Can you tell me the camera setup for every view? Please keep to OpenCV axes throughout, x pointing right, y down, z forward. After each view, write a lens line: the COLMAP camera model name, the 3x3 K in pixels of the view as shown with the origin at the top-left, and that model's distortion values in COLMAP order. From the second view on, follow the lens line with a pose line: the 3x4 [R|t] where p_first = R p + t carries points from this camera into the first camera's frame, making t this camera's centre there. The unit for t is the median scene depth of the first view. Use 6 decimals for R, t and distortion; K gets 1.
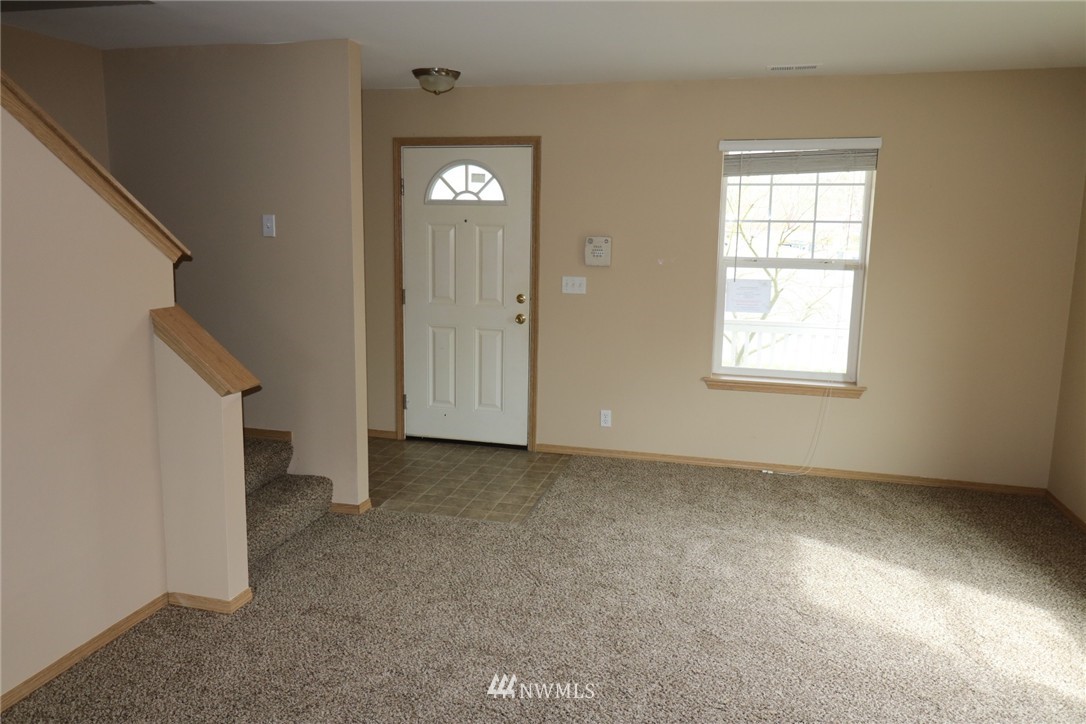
lens RADIAL K [[793.6, 0, 537.0], [0, 793.6, 349.6], [0, 0, 1]] dist [0.003449, 0.003482]
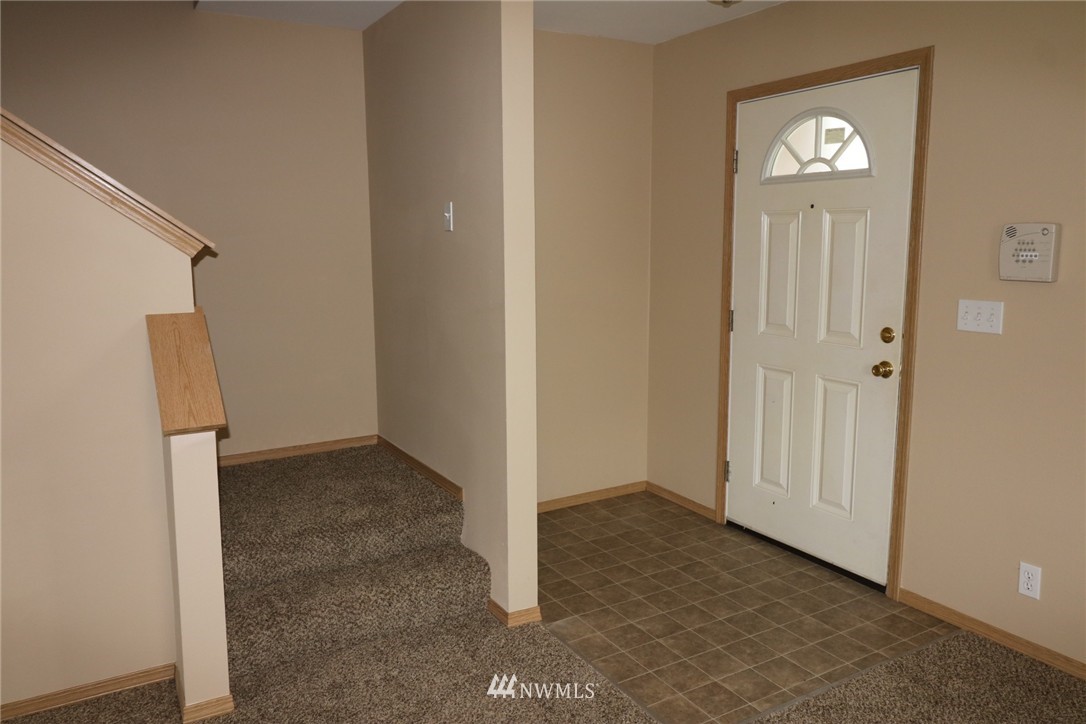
lens RADIAL K [[793.6, 0, 537.0], [0, 793.6, 349.6], [0, 0, 1]] dist [0.003449, 0.003482]
pose [[0.706913, 0.080918, -0.702656, 0.209599], [-0.096806, 0.995154, 0.017209, -0.038719], [0.700644, 0.055856, 0.711321, 0.407188]]
